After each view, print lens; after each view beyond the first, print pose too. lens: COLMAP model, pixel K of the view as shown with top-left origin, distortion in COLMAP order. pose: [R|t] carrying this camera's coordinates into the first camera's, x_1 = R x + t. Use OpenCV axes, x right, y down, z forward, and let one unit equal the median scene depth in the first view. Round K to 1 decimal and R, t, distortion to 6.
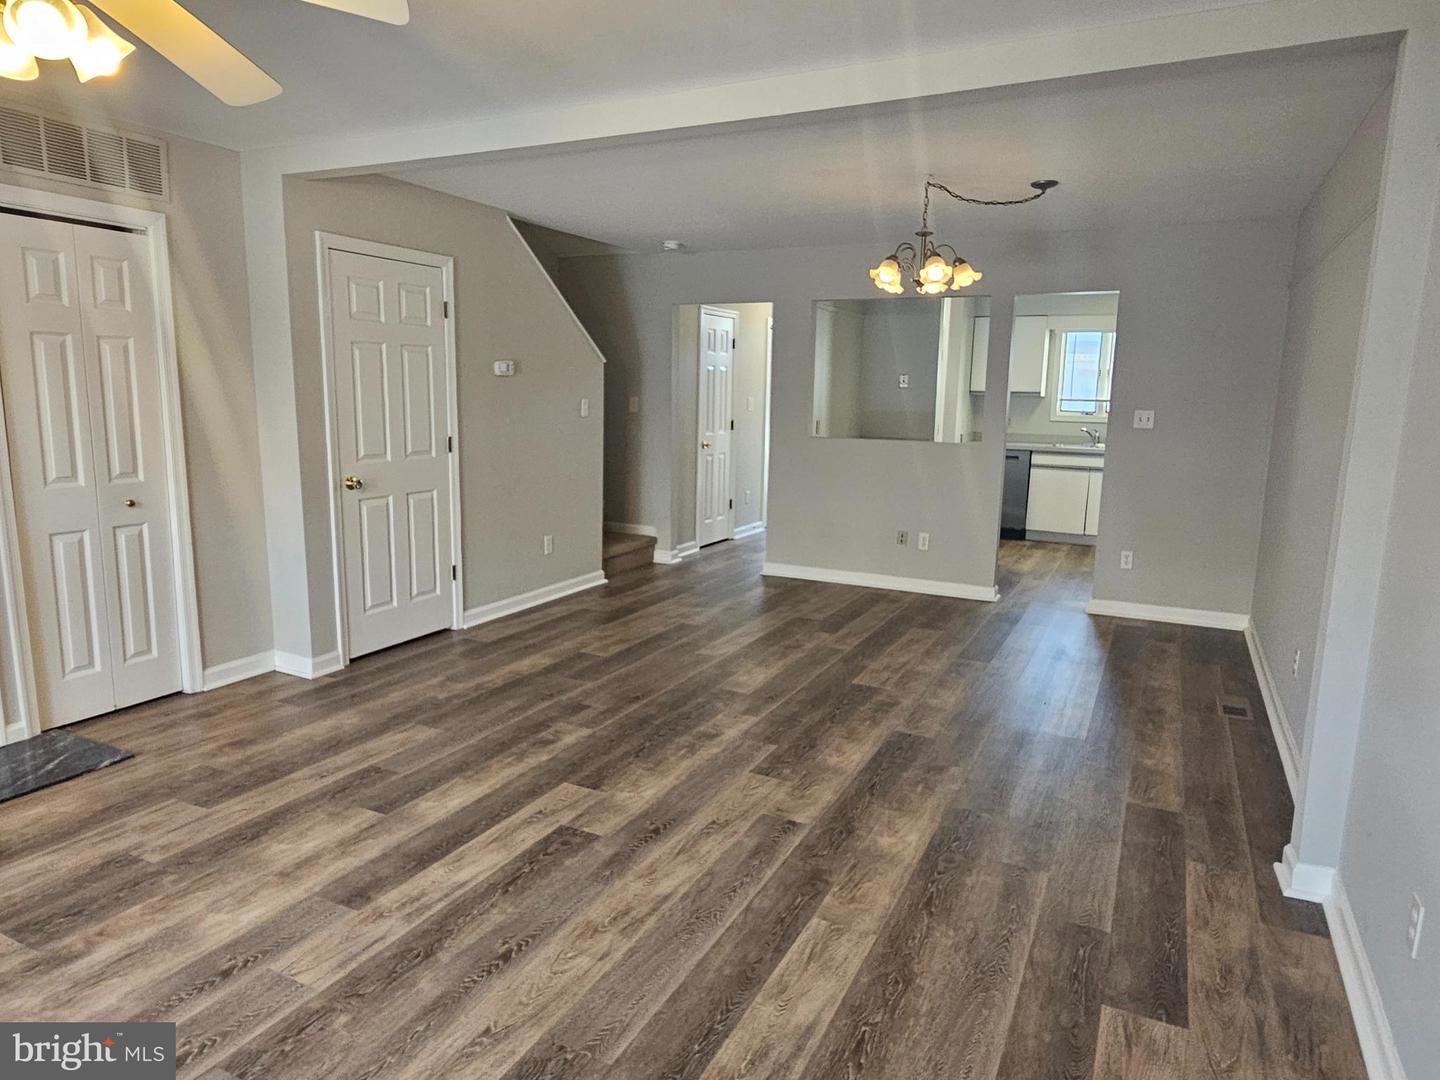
lens RADIAL K [[911.4, 0, 721.3], [0, 911.4, 541.1], [0, 0, 1]] dist [0.004070, -0.004322]
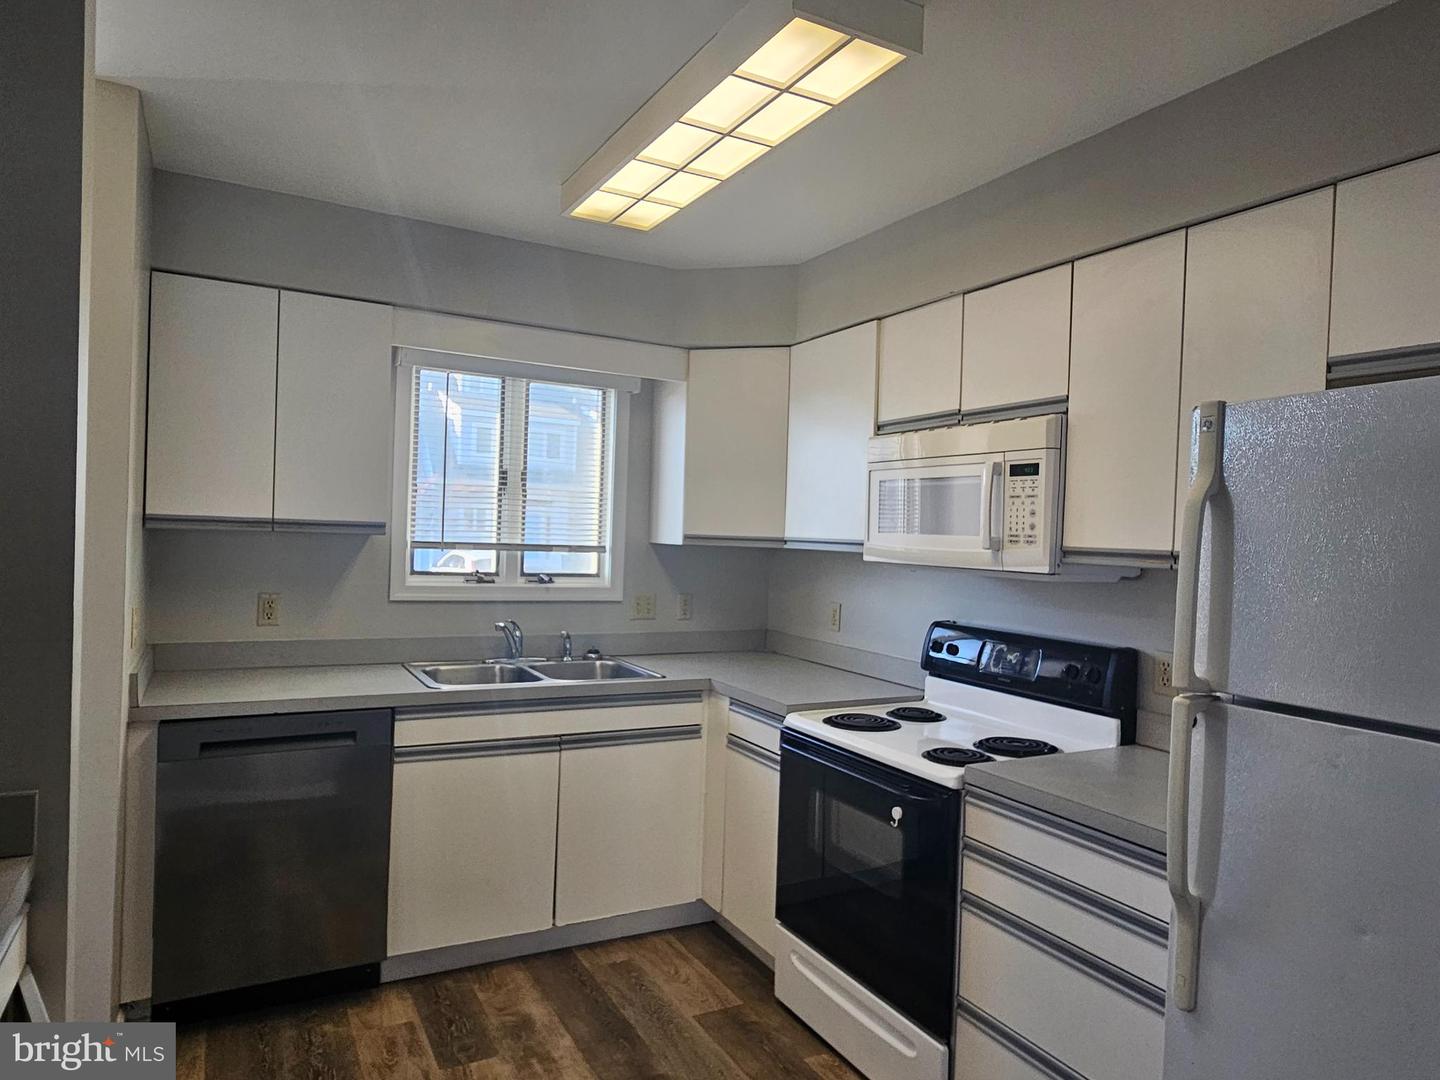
lens RADIAL K [[911.4, 0, 714.5], [0, 911.4, 537.4], [0, 0, 1]] dist [0.004070, -0.004322]
pose [[0.583478, 0.001353, 0.812128, 0.067610], [0.109568, 0.990725, -0.080370, -0.054431], [-0.804704, 0.135877, 0.577918, 0.327050]]
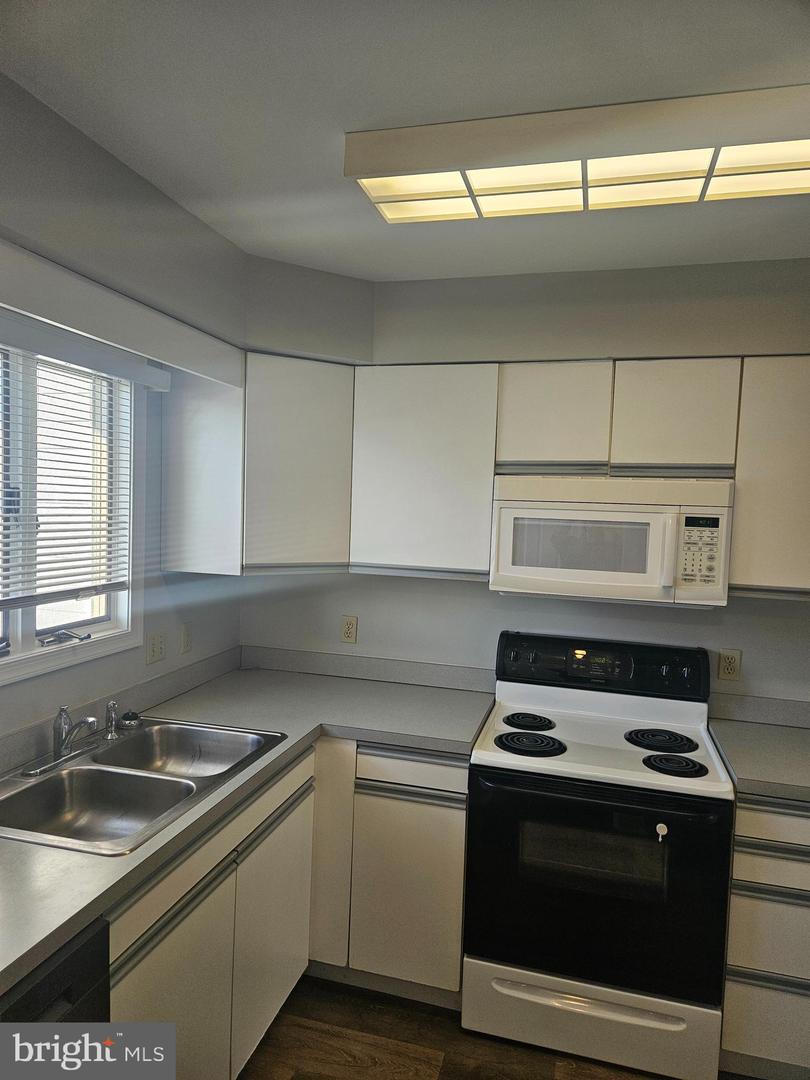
lens RADIAL K [[713.6, 0, 402.0], [0, 713.6, 545.1], [0, 0, 1]] dist [0.052586, -0.021642]
pose [[-0.188504, -0.080709, 0.978750, 0.080033], [0.126615, 0.986302, 0.105718, -0.076867], [-0.973876, 0.143853, -0.175703, 0.407787]]
